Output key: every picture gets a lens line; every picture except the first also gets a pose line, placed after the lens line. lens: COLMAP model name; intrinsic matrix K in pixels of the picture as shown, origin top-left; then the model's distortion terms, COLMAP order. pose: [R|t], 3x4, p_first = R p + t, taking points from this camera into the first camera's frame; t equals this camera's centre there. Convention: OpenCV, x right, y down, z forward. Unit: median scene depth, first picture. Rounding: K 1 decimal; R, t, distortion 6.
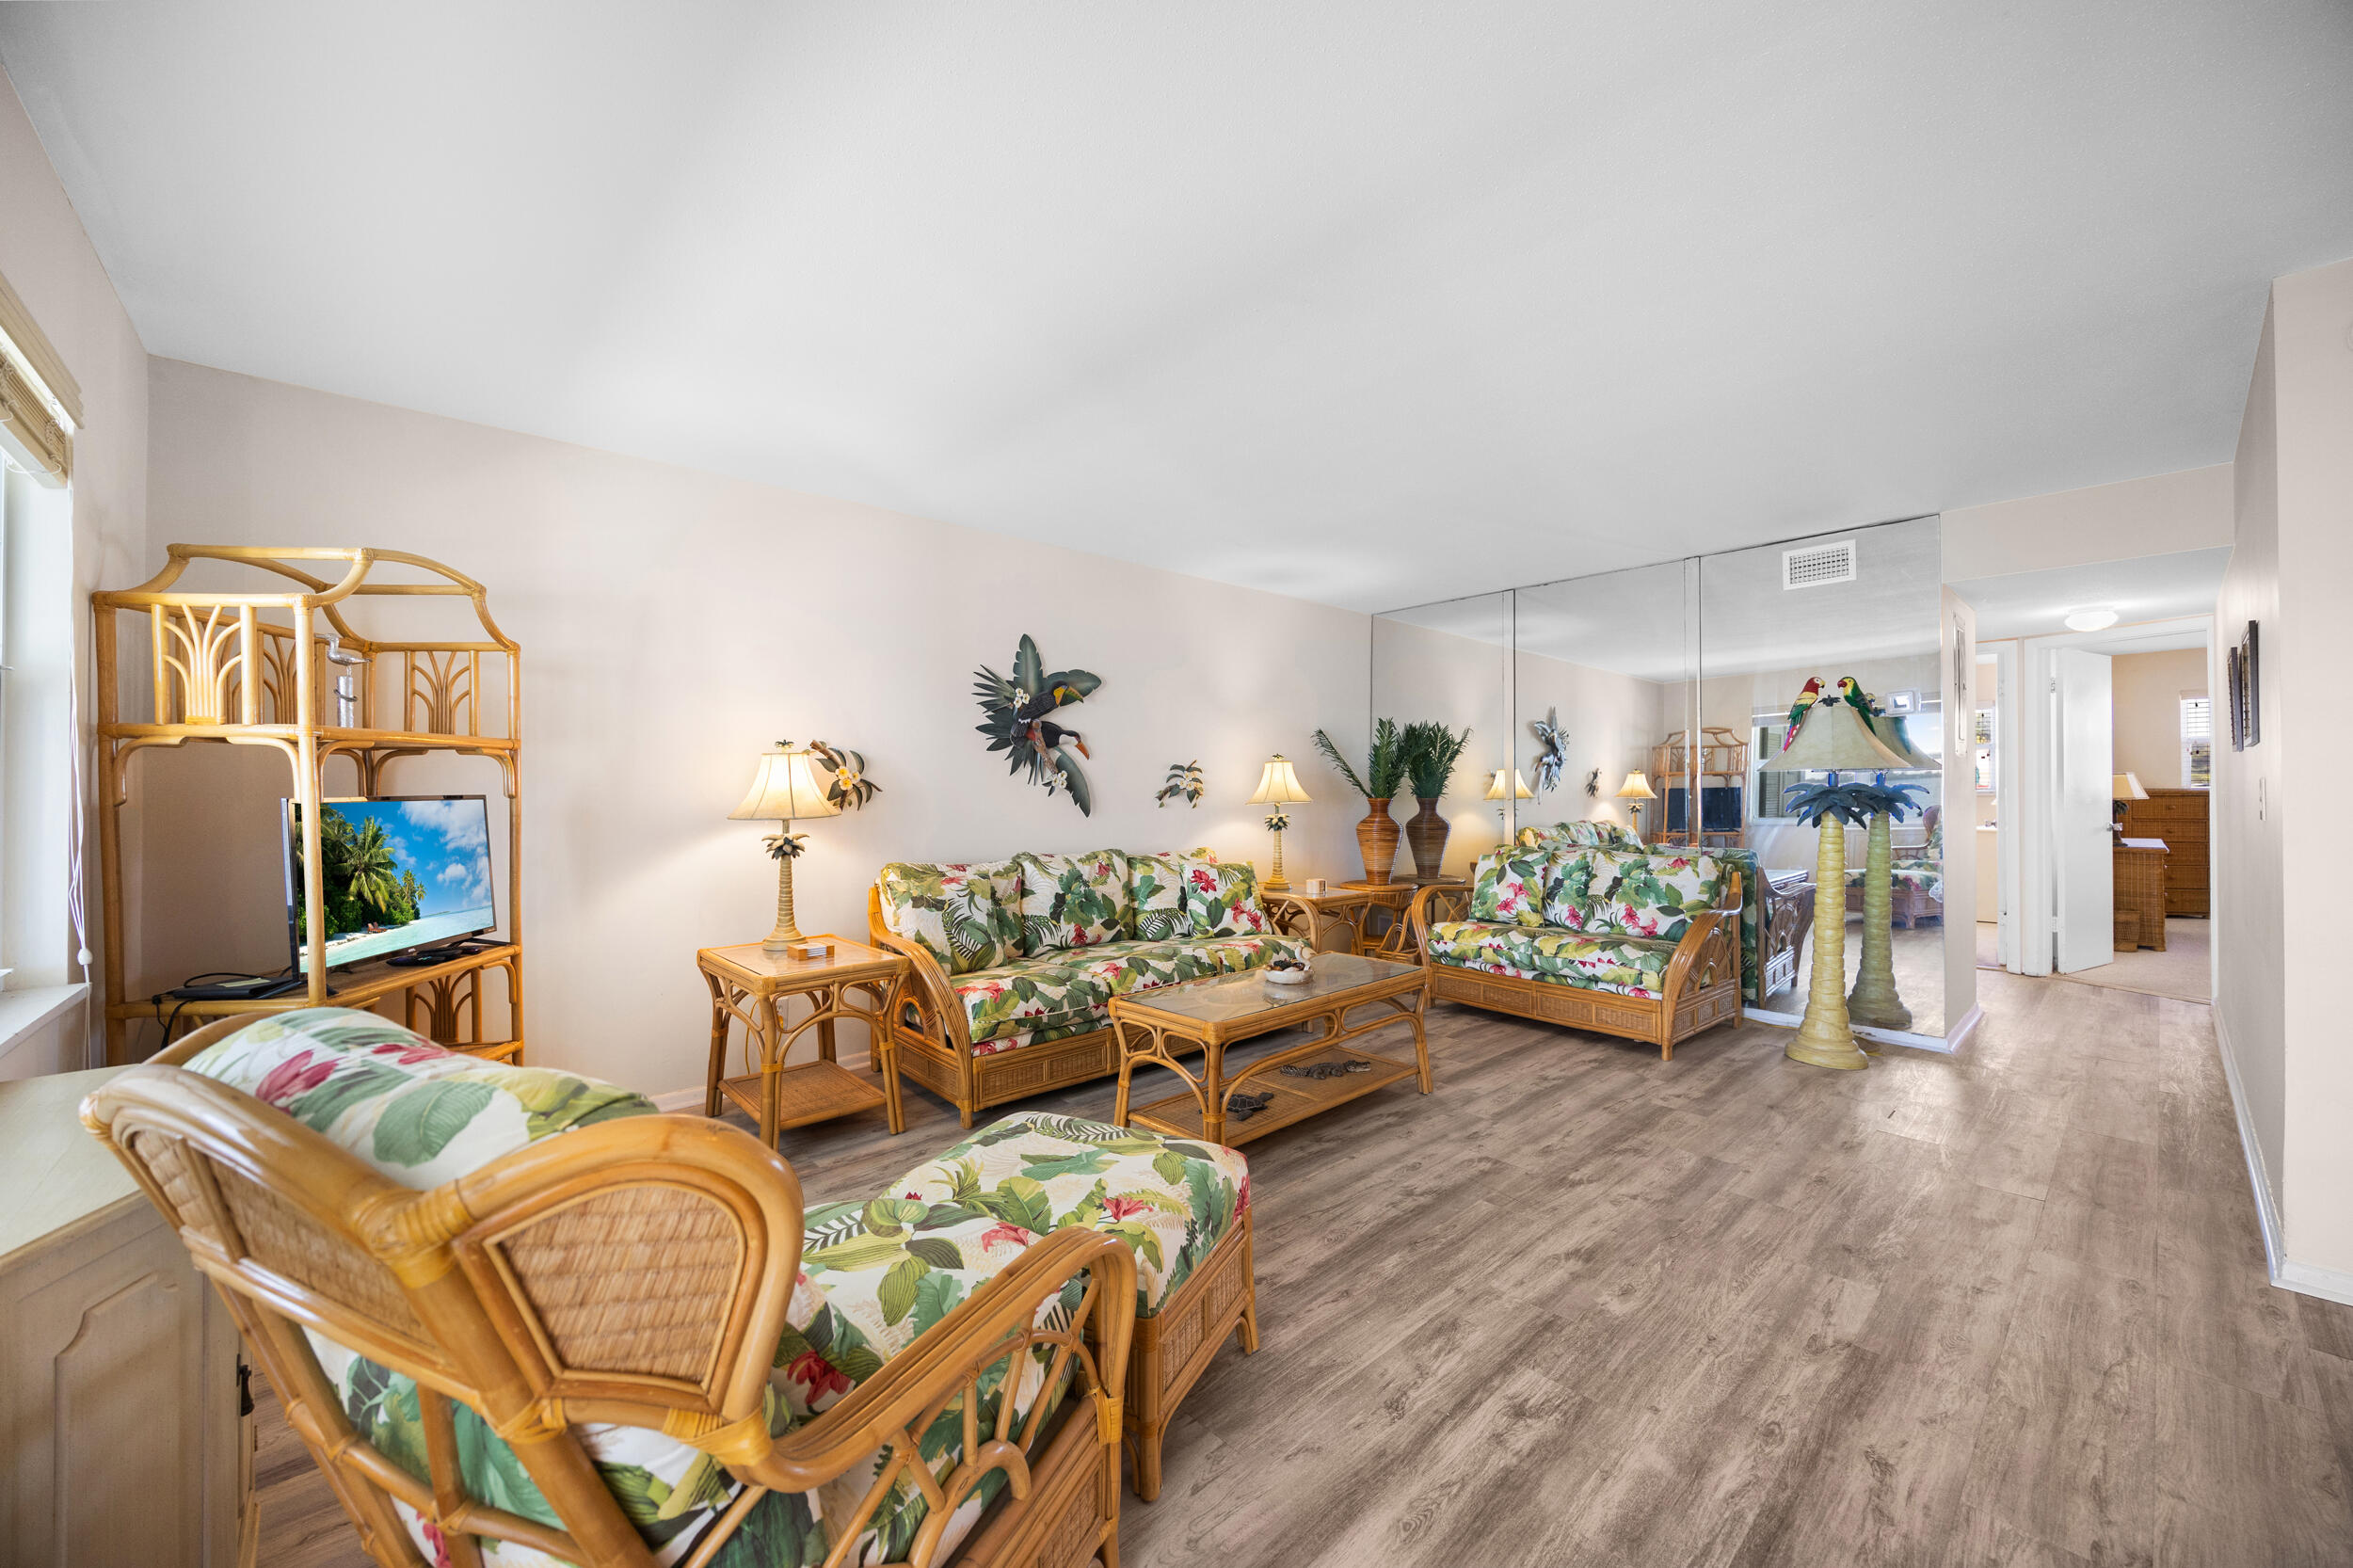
lens RADIAL K [[897.0, 0, 1177.8], [0, 897.0, 777.5], [0, 0, 1]] dist [-0.004848, 0.000100]
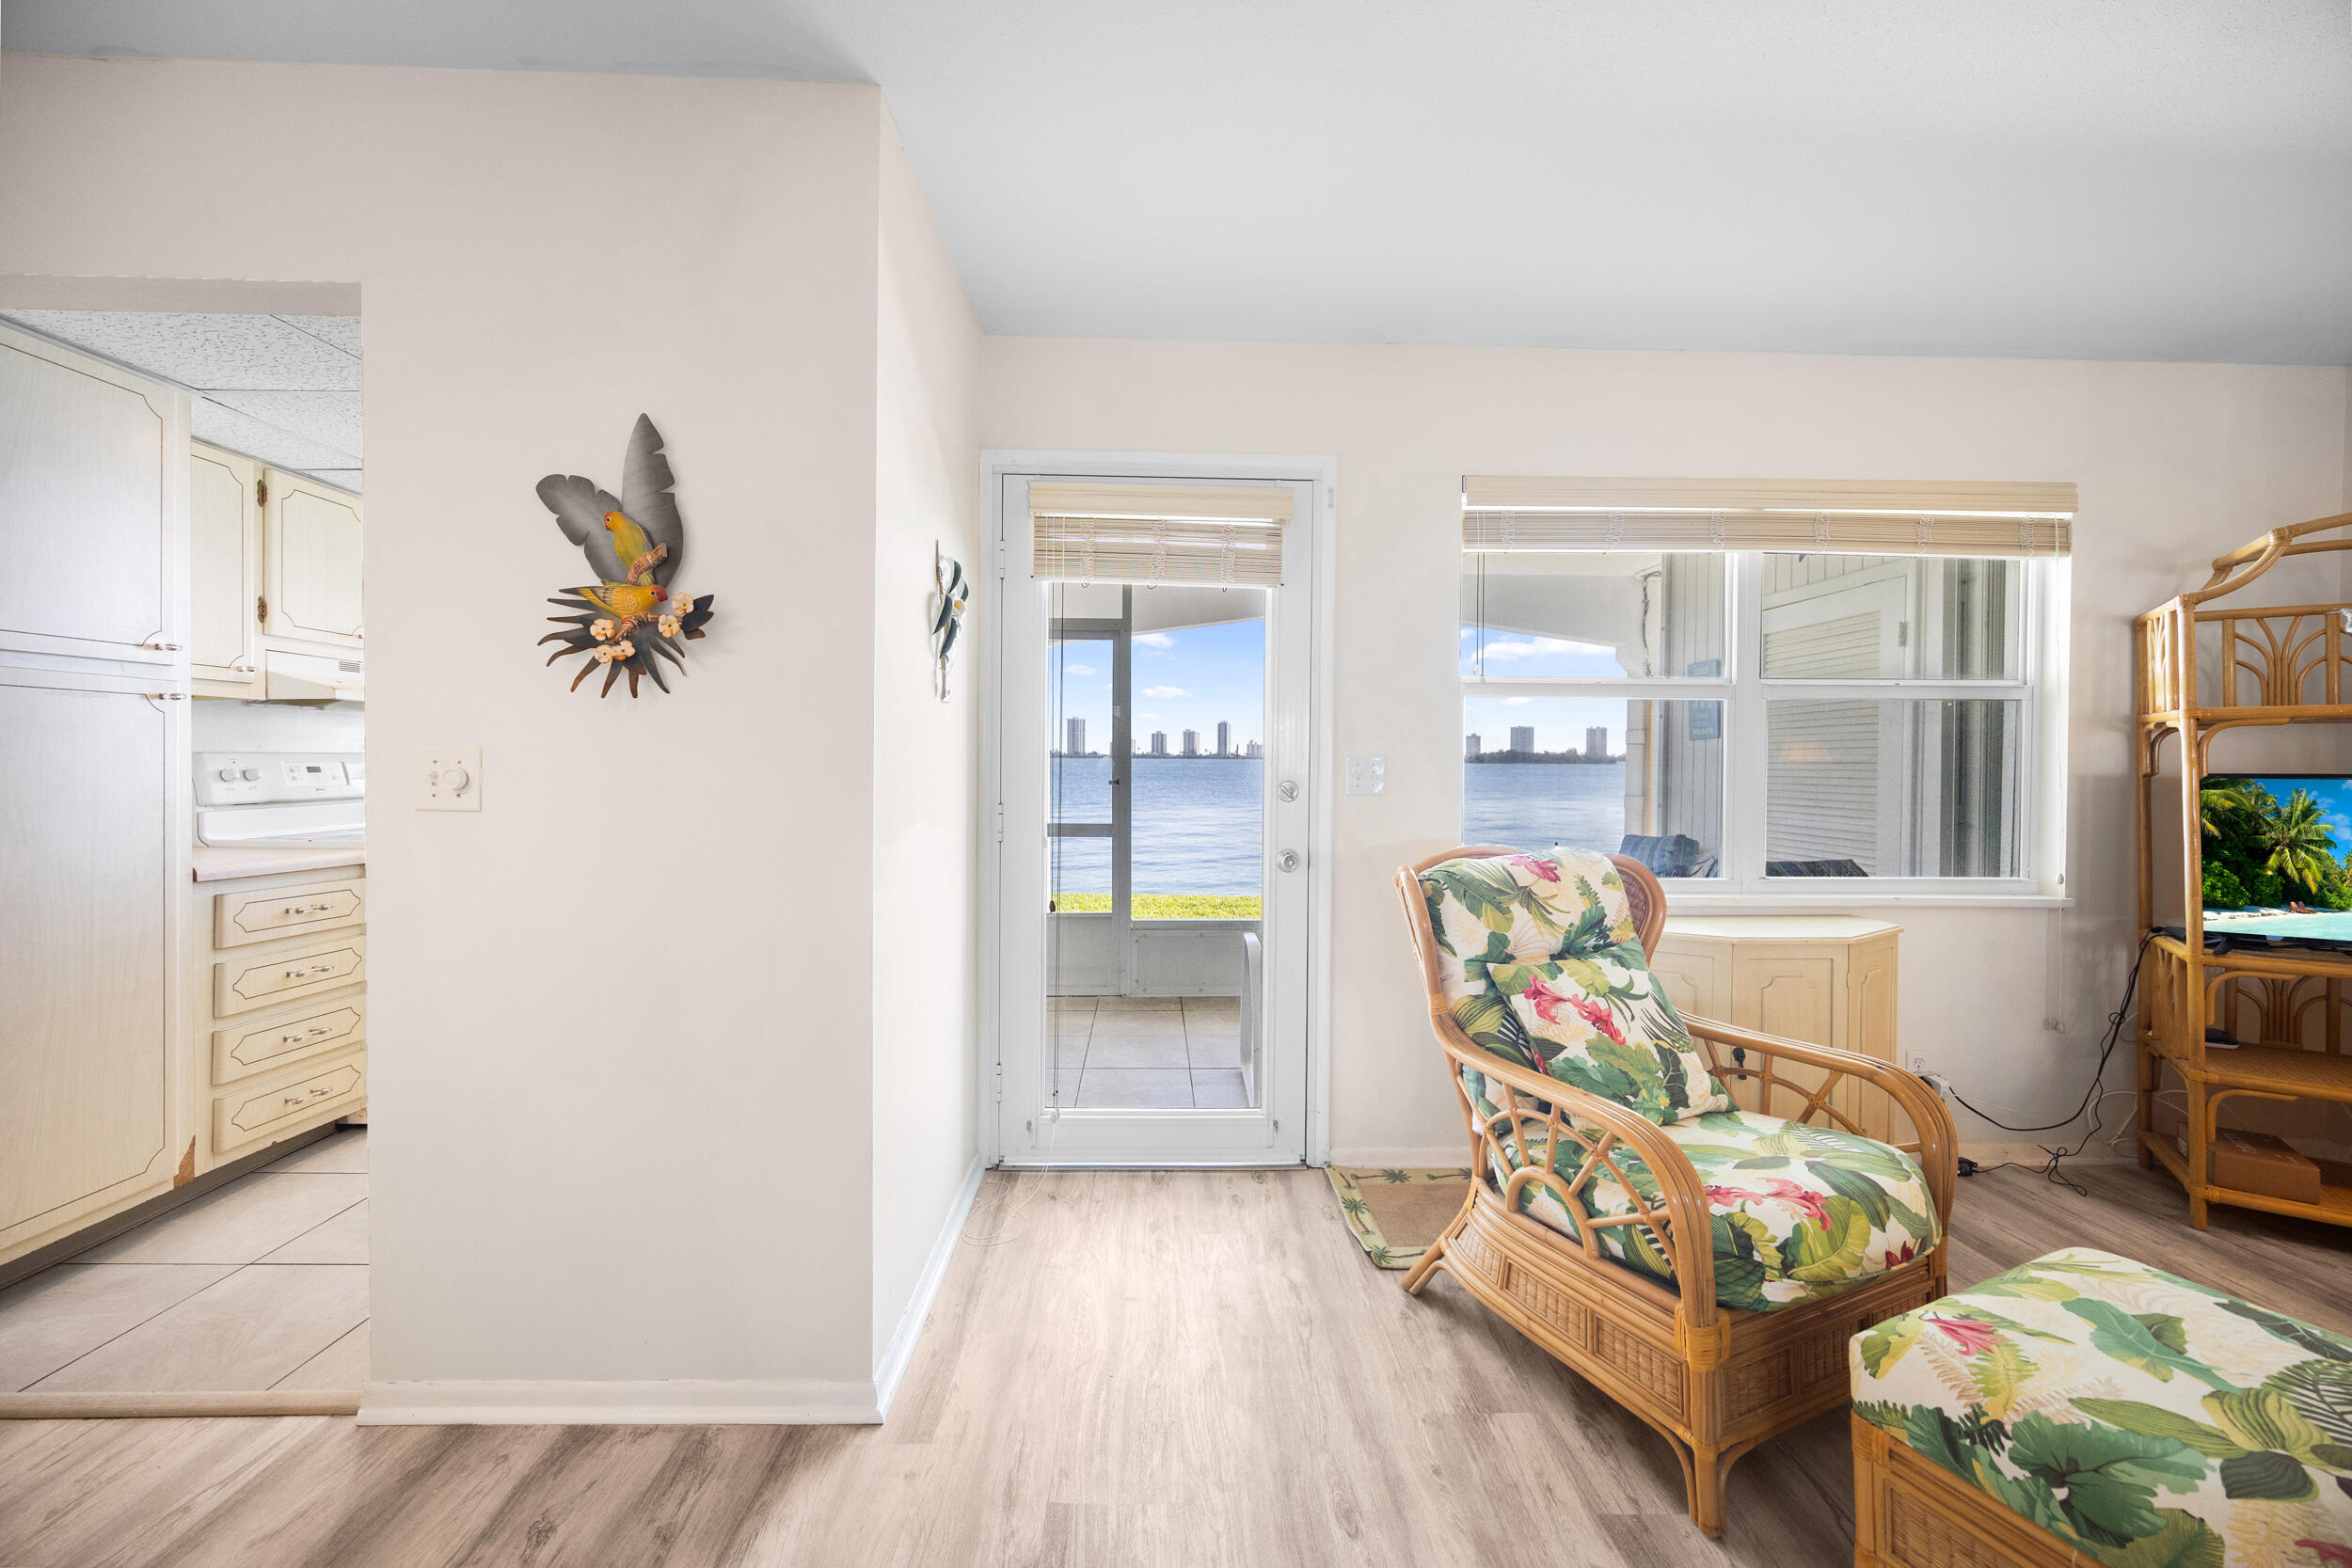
lens RADIAL K [[896.5, 0, 1176.7], [0, 896.5, 768.5], [0, 0, 1]] dist [-0.004848, 0.000100]
pose [[-0.656018, 0.008403, -0.754699, 0.397054], [0.002748, 0.999958, 0.008745, 0.002928], [0.754741, 0.003663, -0.656013, 0.428347]]
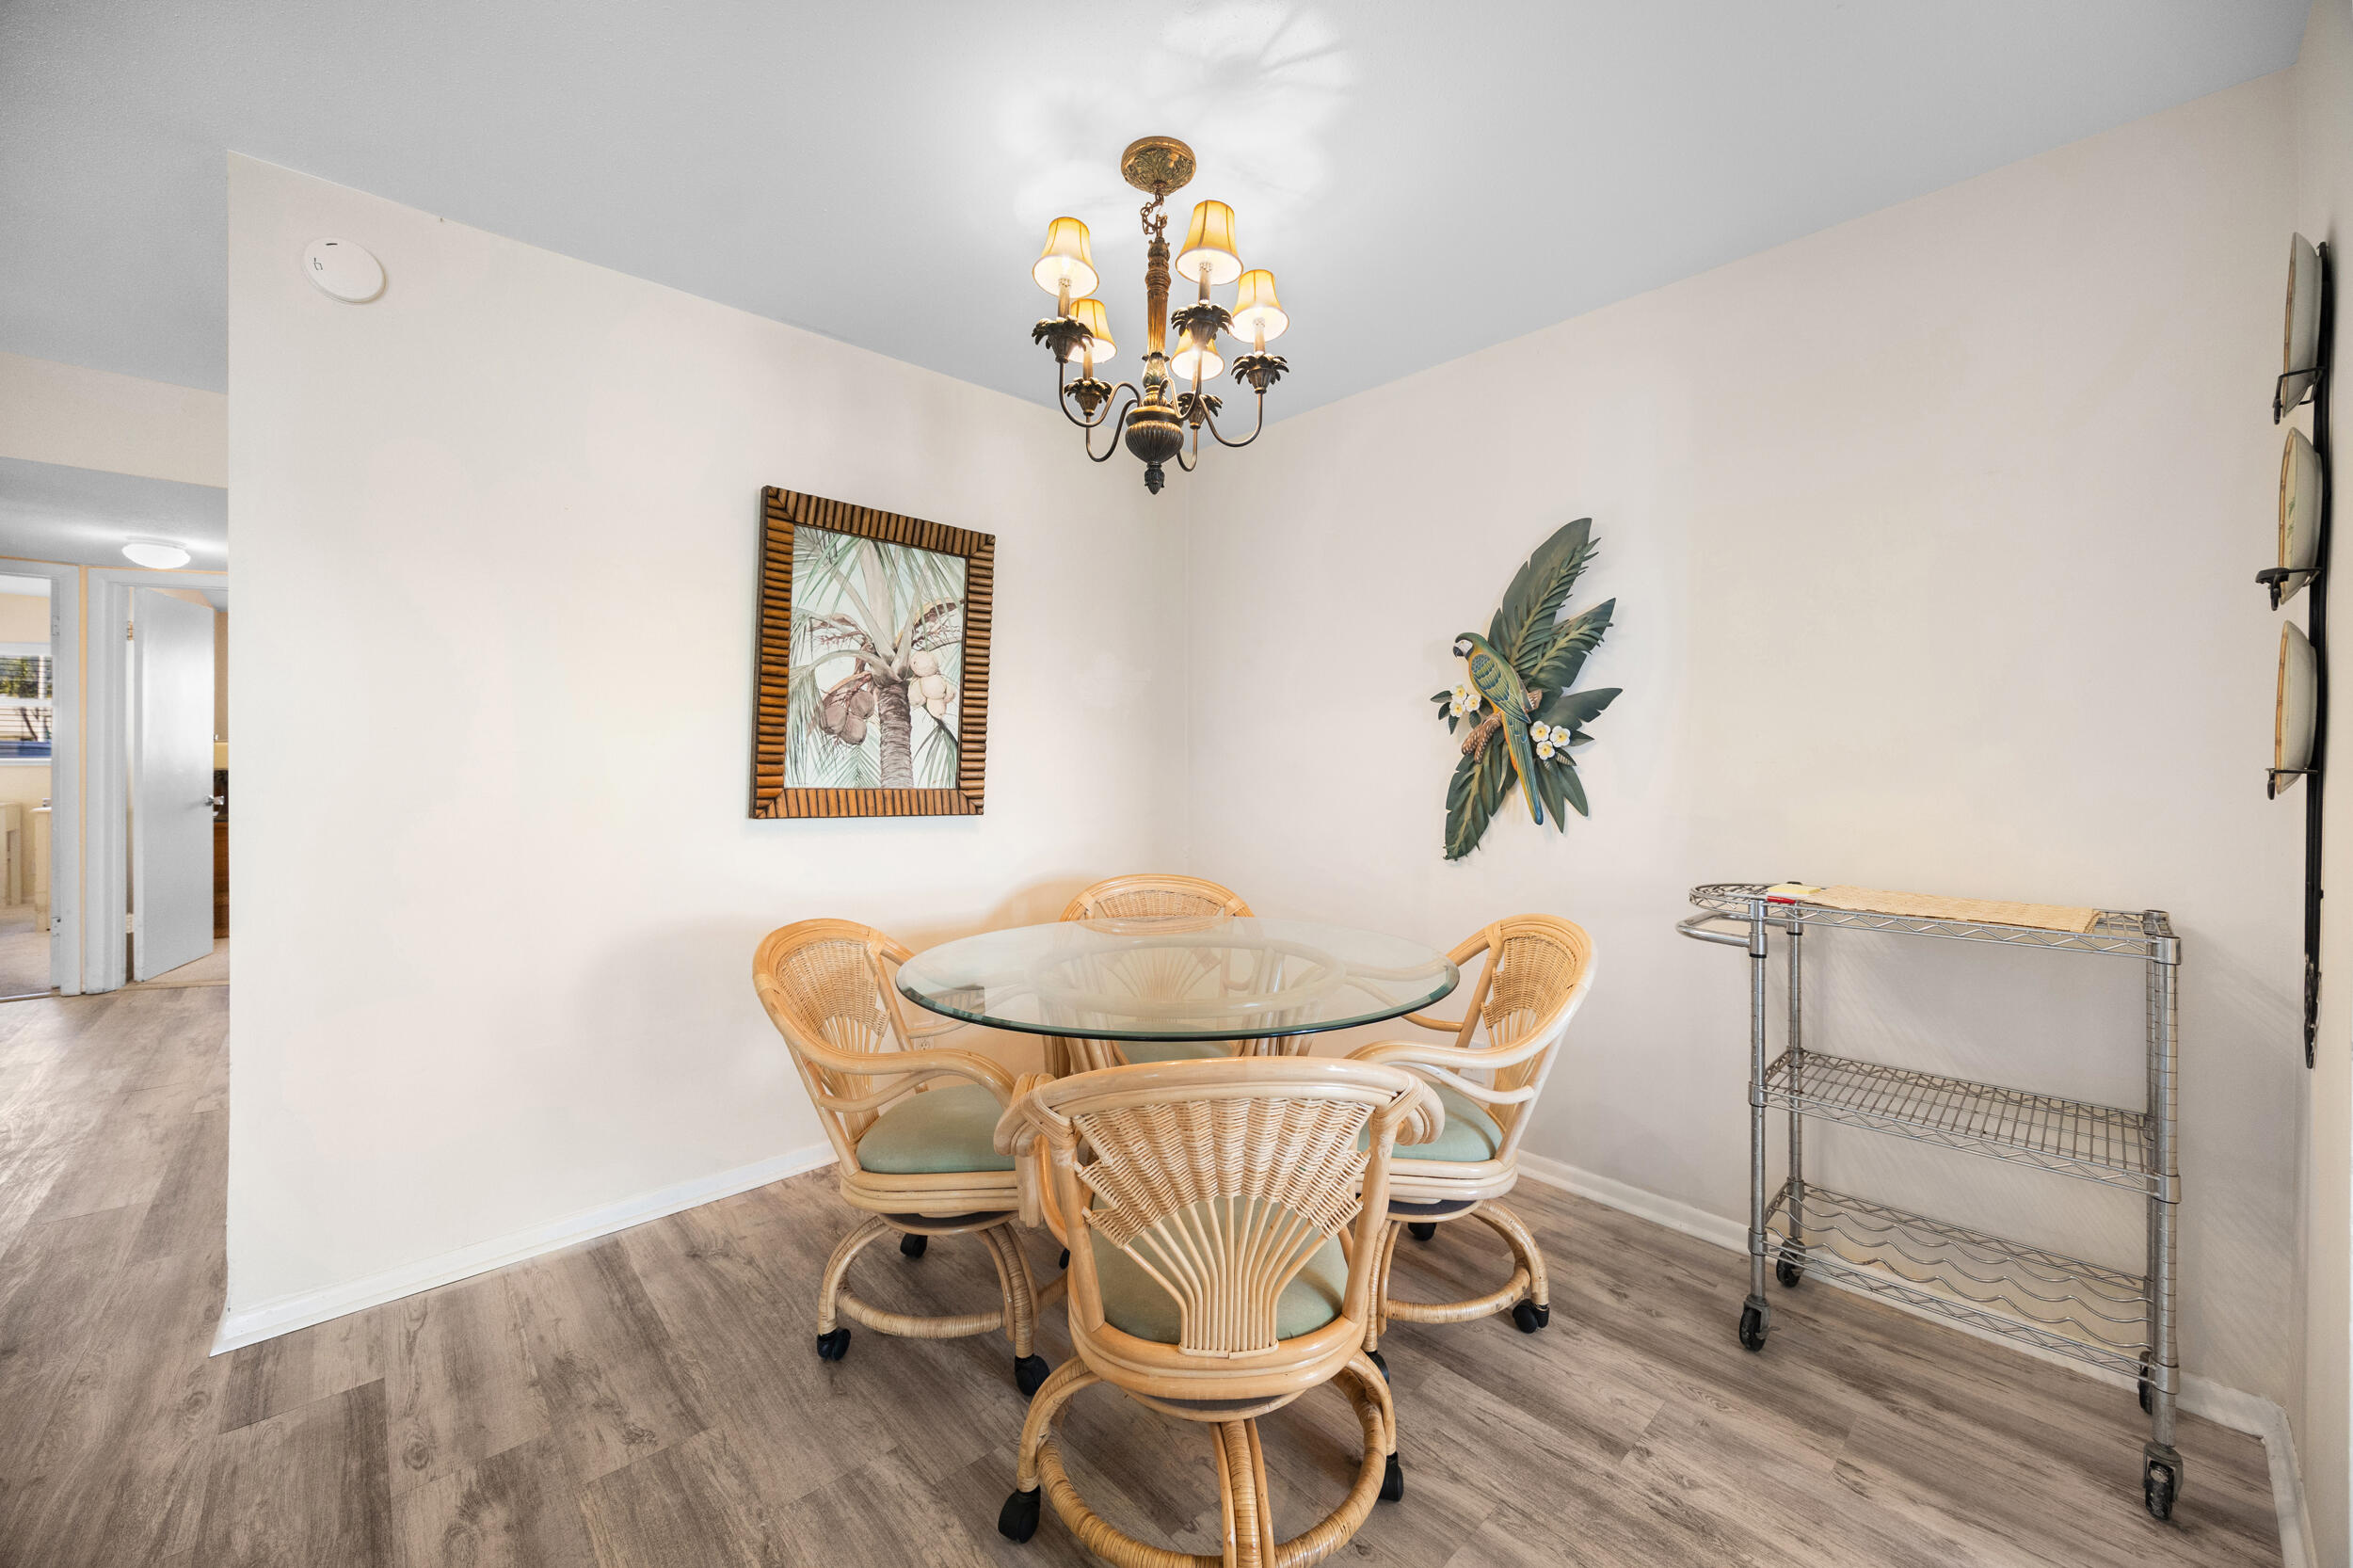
lens RADIAL K [[897.0, 0, 1188.5], [0, 897.0, 763.9], [0, 0, 1]] dist [-0.004848, 0.000100]
pose [[-0.014201, -0.004971, 0.999887, 0.216404], [-0.014132, 0.999889, 0.004771, 0.000405], [-0.999799, -0.014063, -0.014270, 0.059075]]
